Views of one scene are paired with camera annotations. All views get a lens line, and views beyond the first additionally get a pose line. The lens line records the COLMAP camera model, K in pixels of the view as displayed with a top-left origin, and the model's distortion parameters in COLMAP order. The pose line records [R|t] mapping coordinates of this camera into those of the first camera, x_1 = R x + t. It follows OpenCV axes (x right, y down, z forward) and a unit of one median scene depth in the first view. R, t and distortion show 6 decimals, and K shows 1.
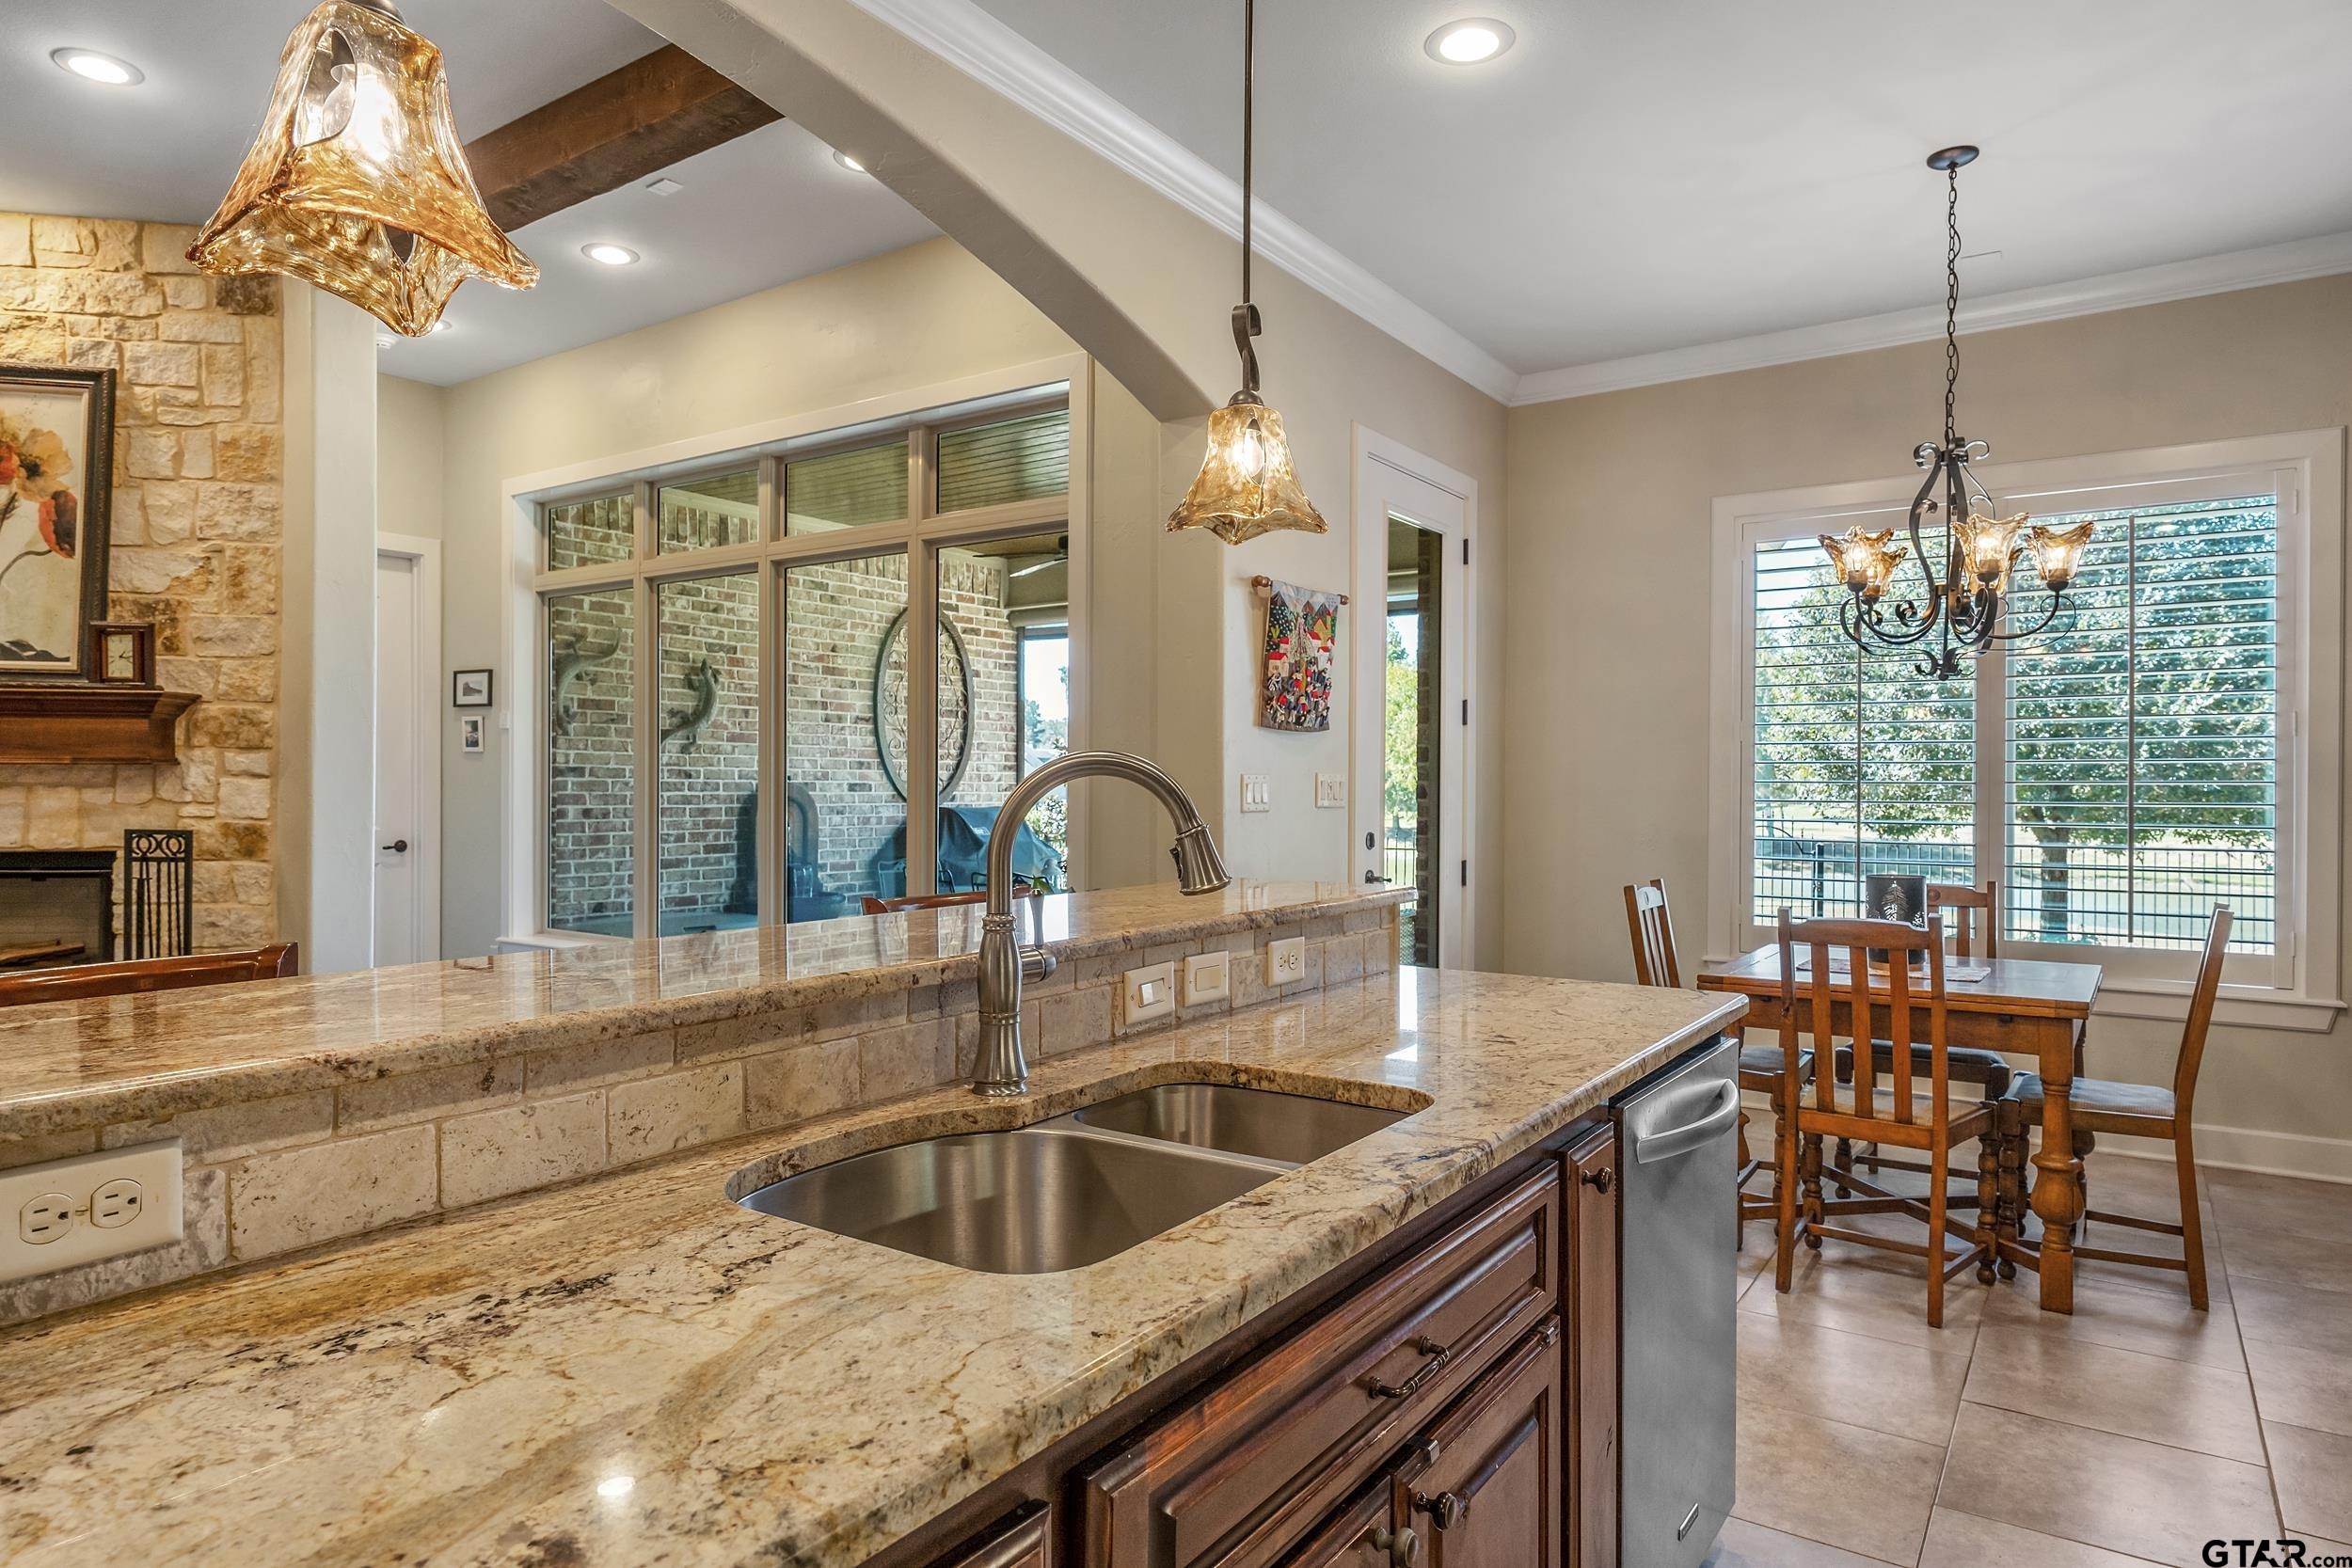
lens RADIAL K [[1396.5, 0, 1173.1], [0, 1396.5, 796.4], [0, 0, 1]] dist [-0.003318, 0.003526]
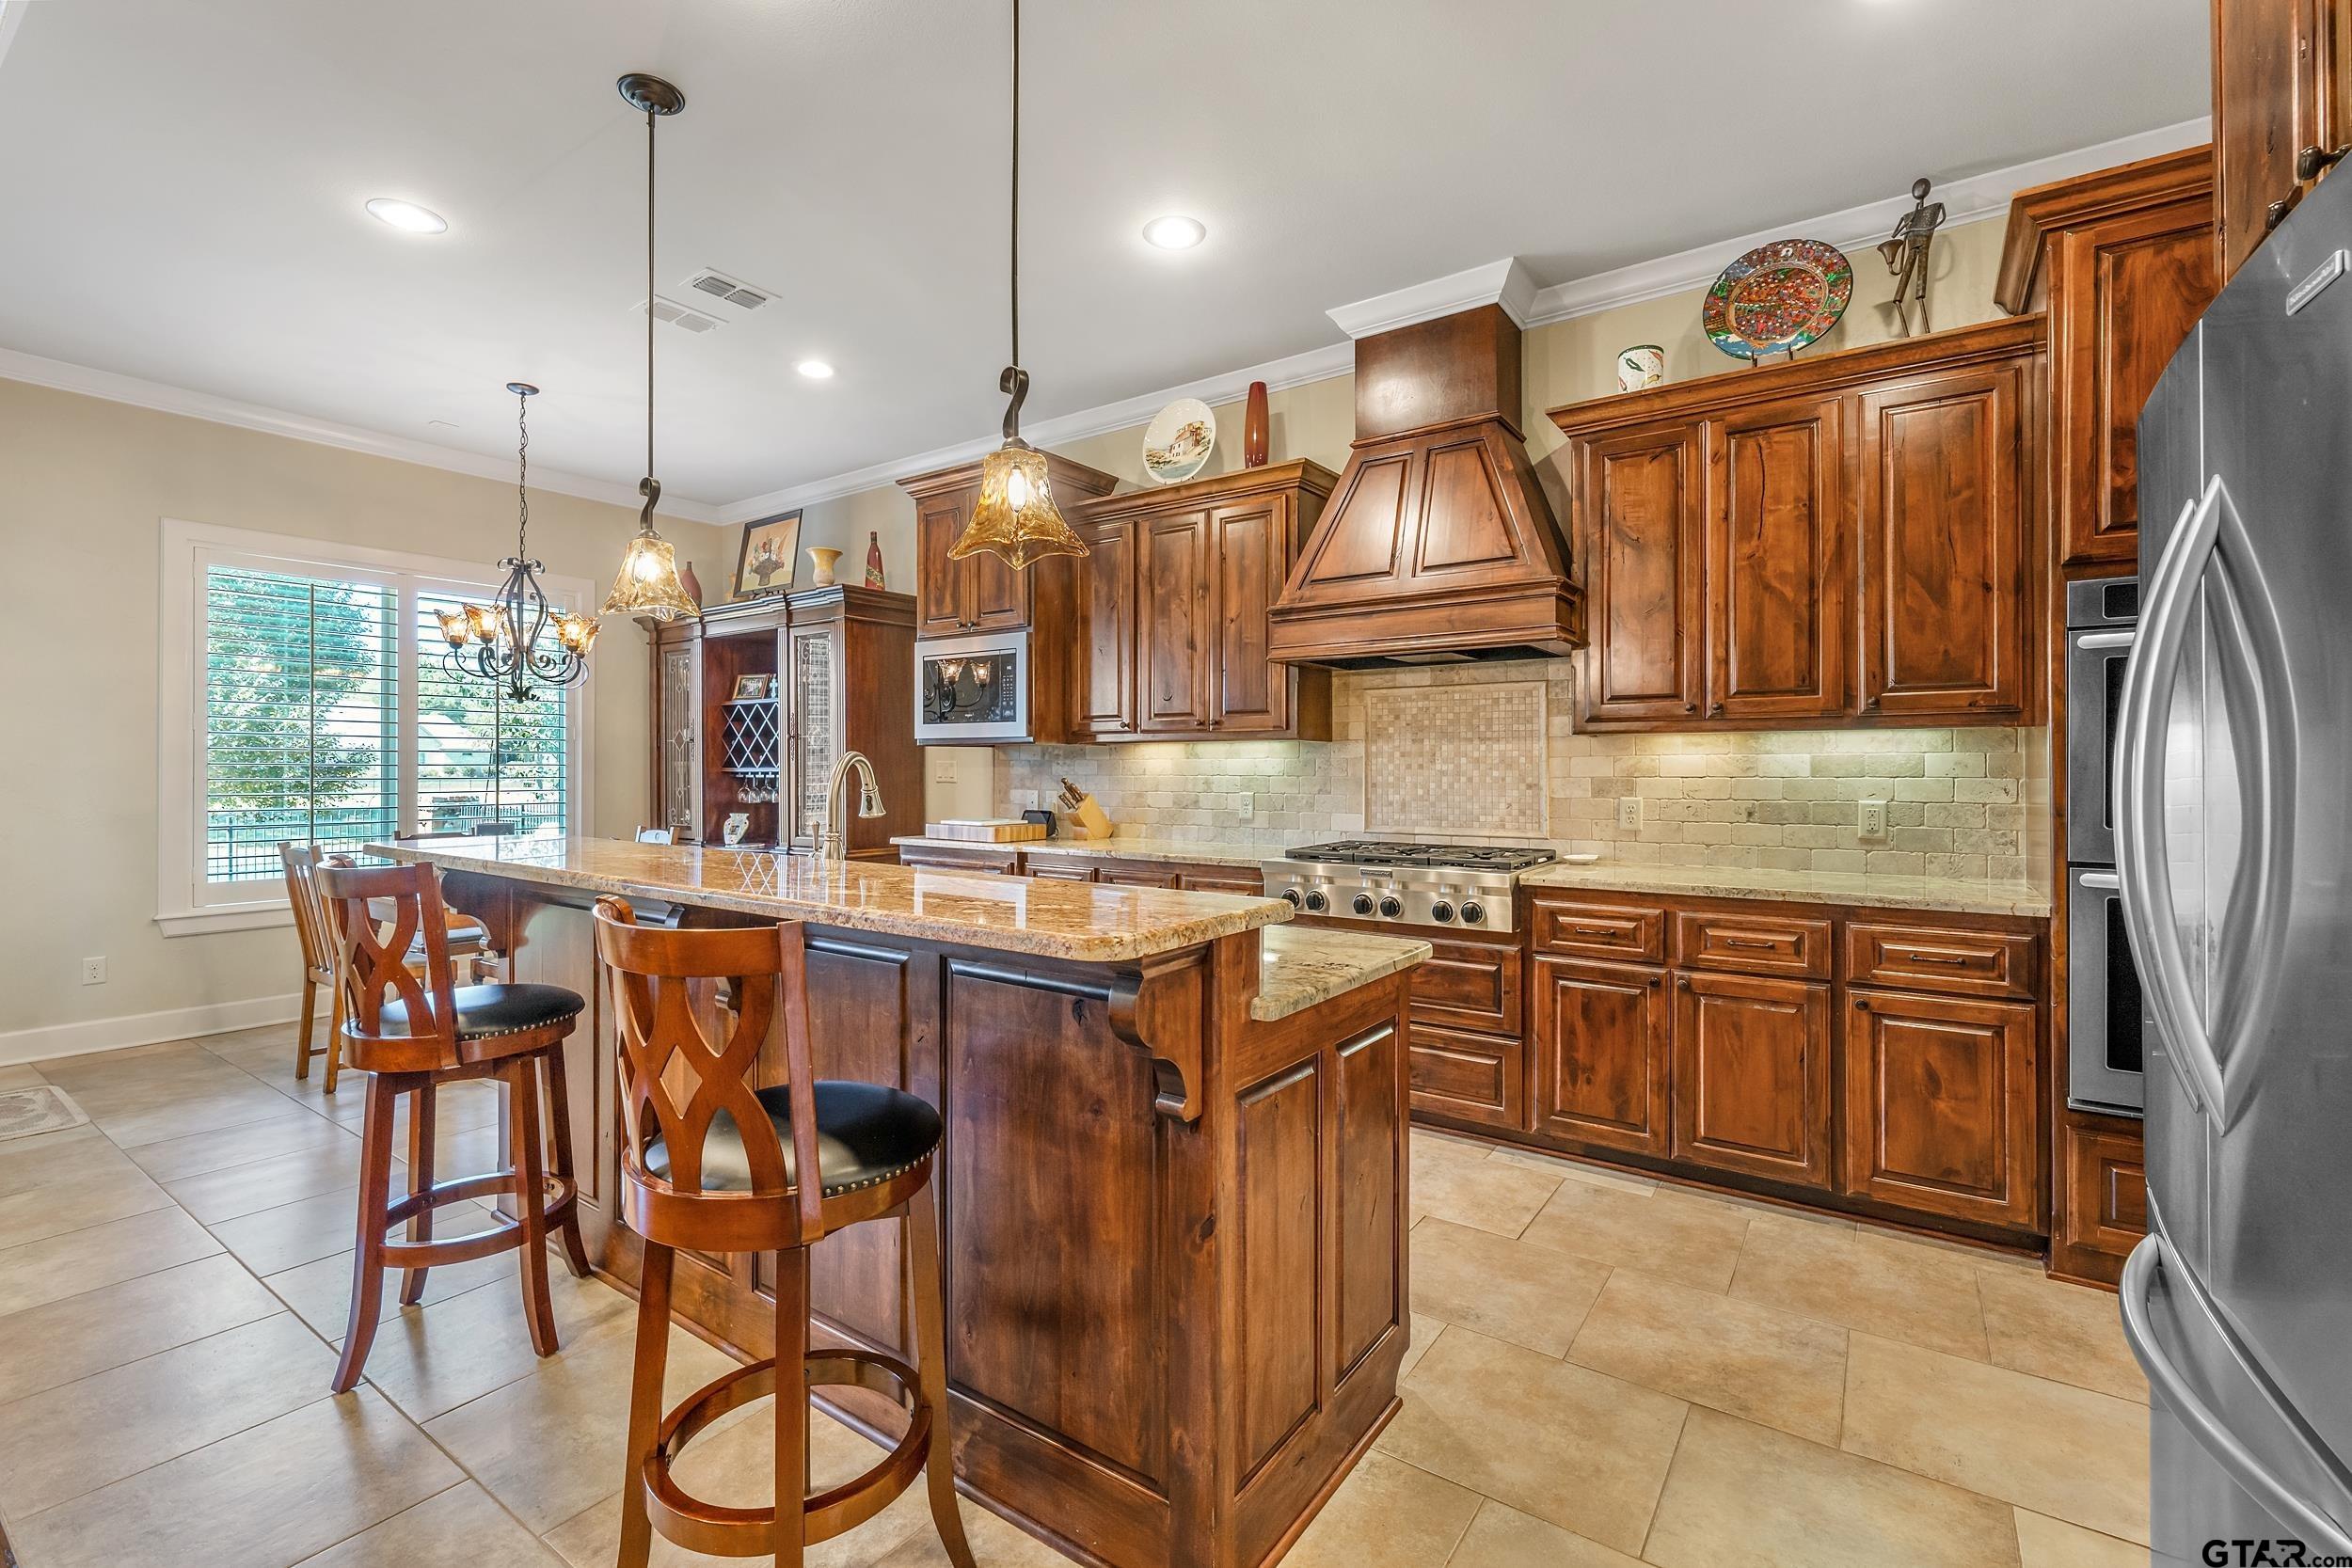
lens RADIAL K [[1029.2, 0, 1175.5], [0, 1029.2, 770.0], [0, 0, 1]] dist [-0.000325, -0.000183]
pose [[0.010420, -0.002137, 0.999943, -0.484807], [0.005190, 0.999984, 0.002083, -0.003585], [-0.999932, 0.005168, 0.010431, 0.164277]]
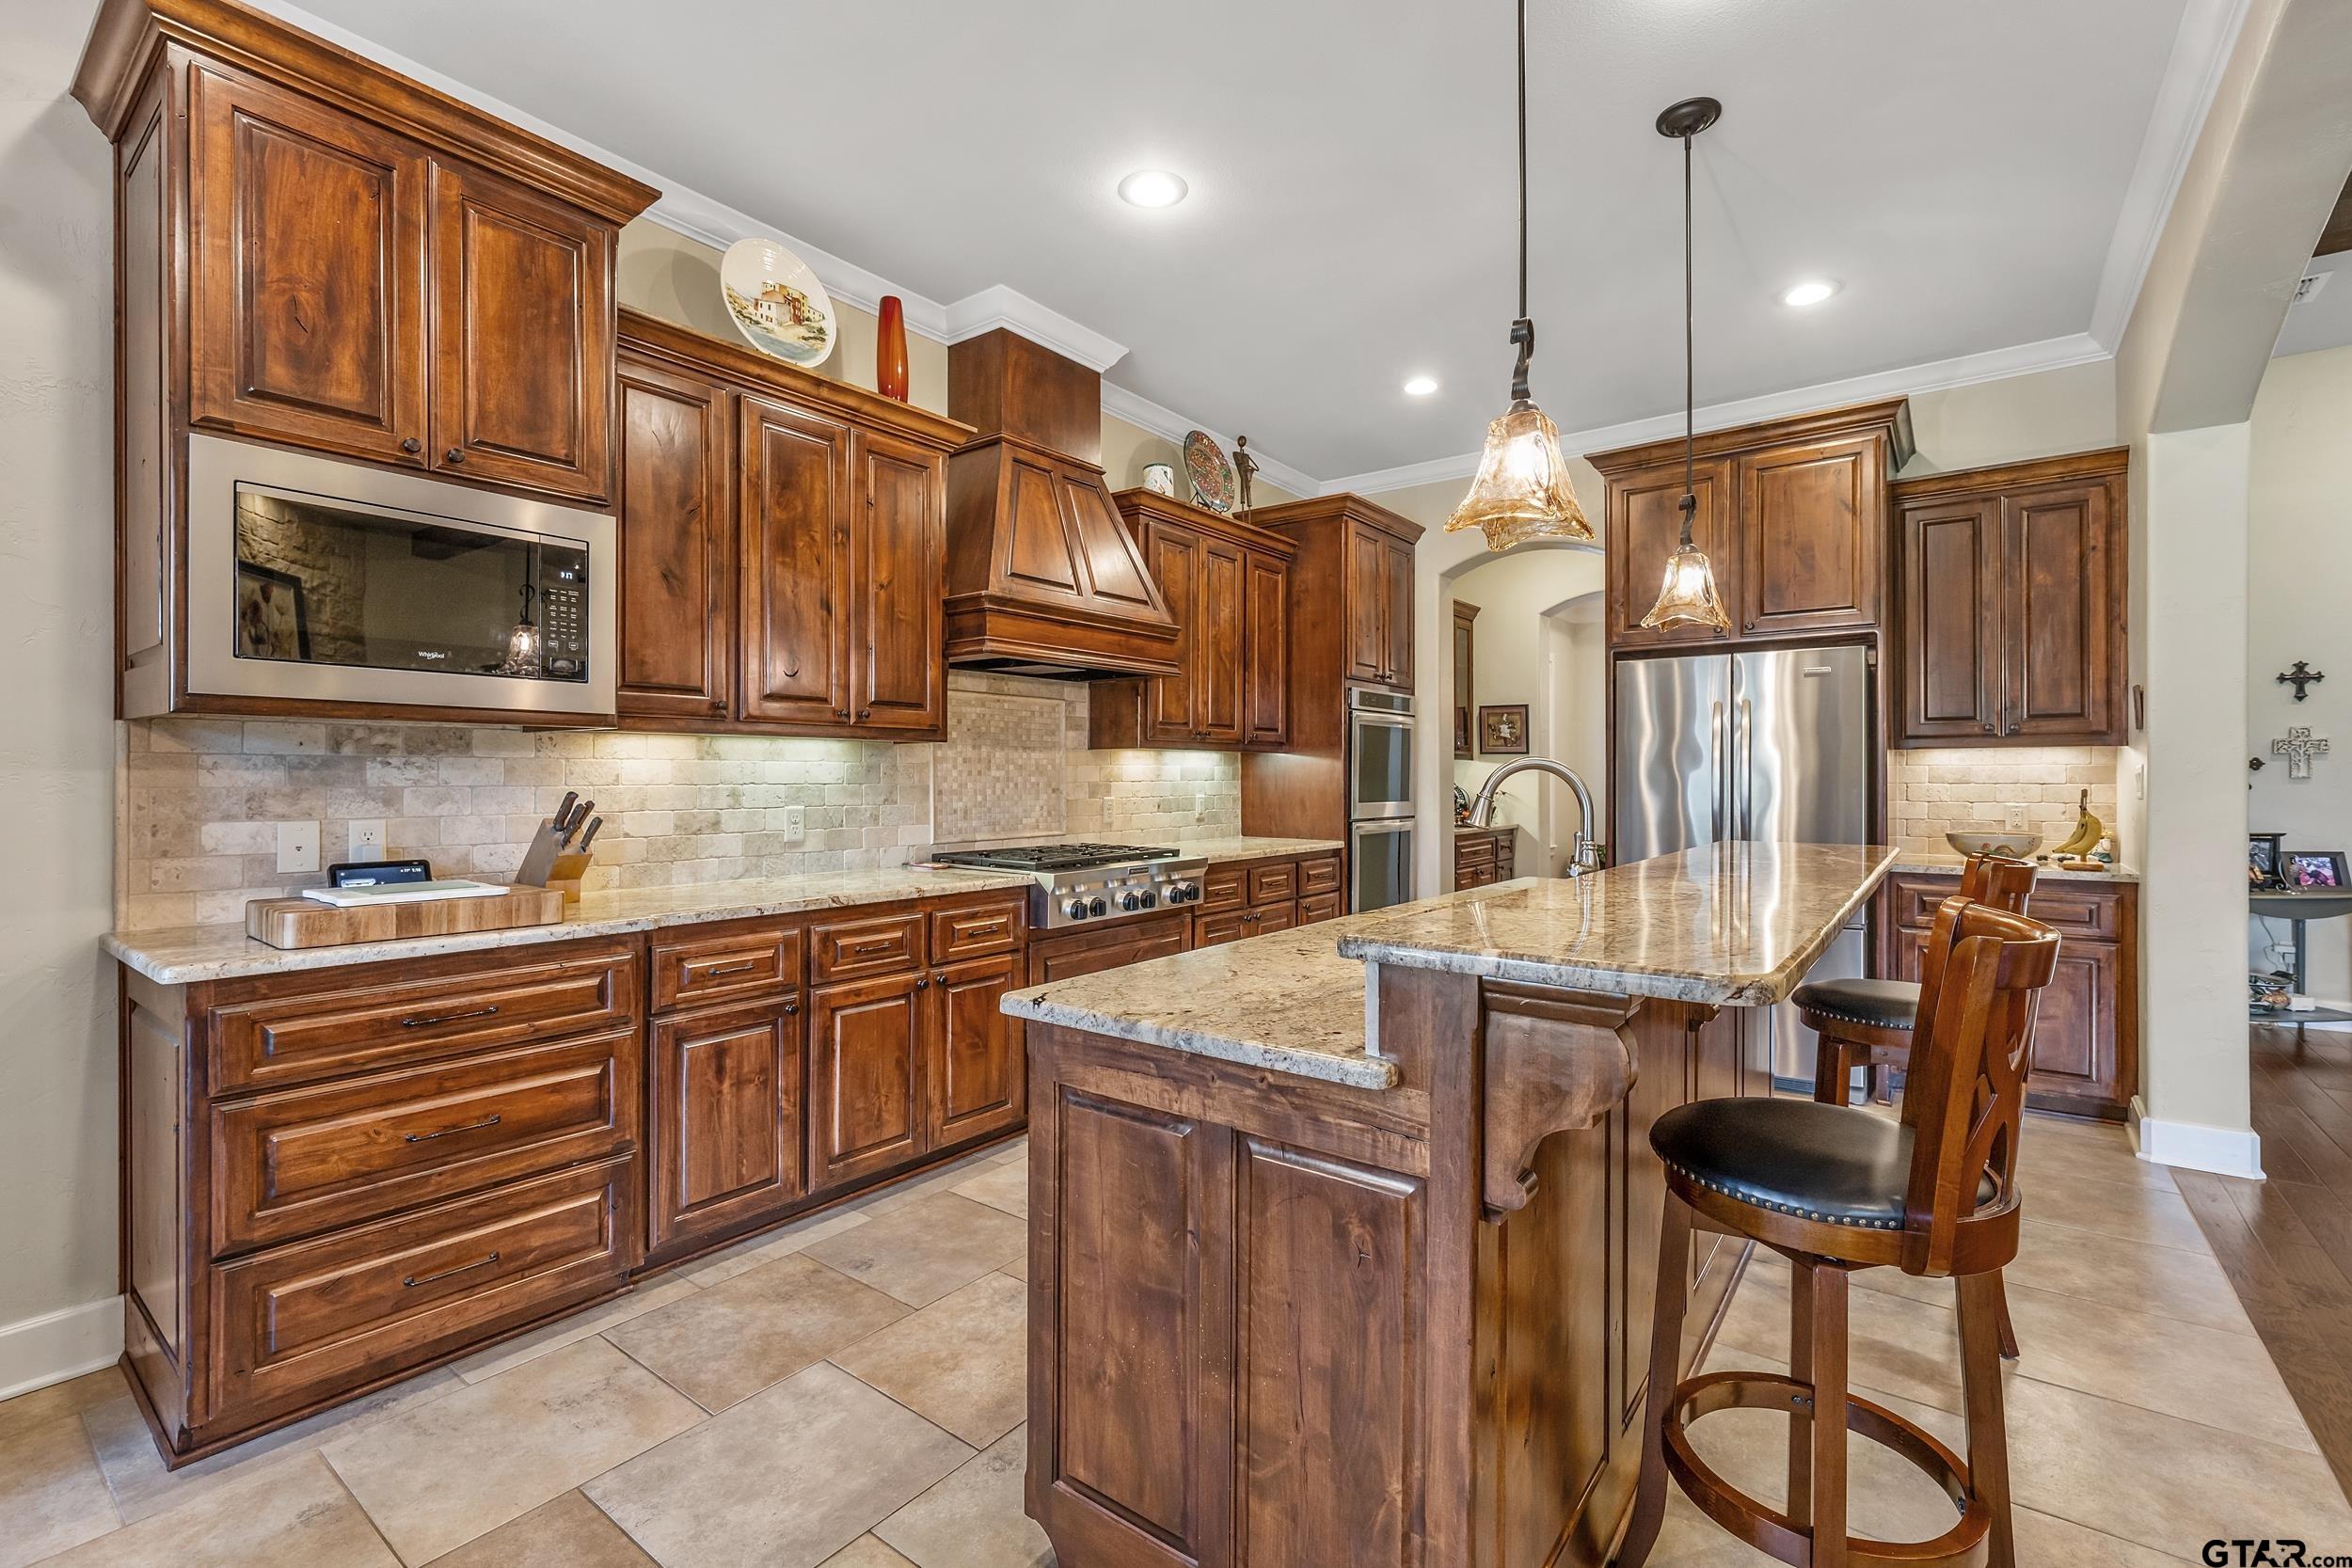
lens RADIAL K [[1029.2, 0, 1176.5], [0, 1029.2, 778.0], [0, 0, 1]] dist [-0.000325, -0.000183]
pose [[-0.999178, -0.004834, 0.040246, 0.124988], [-0.004462, 0.999946, 0.009343, -0.007716], [-0.040289, 0.009156, -0.999146, 0.763320]]
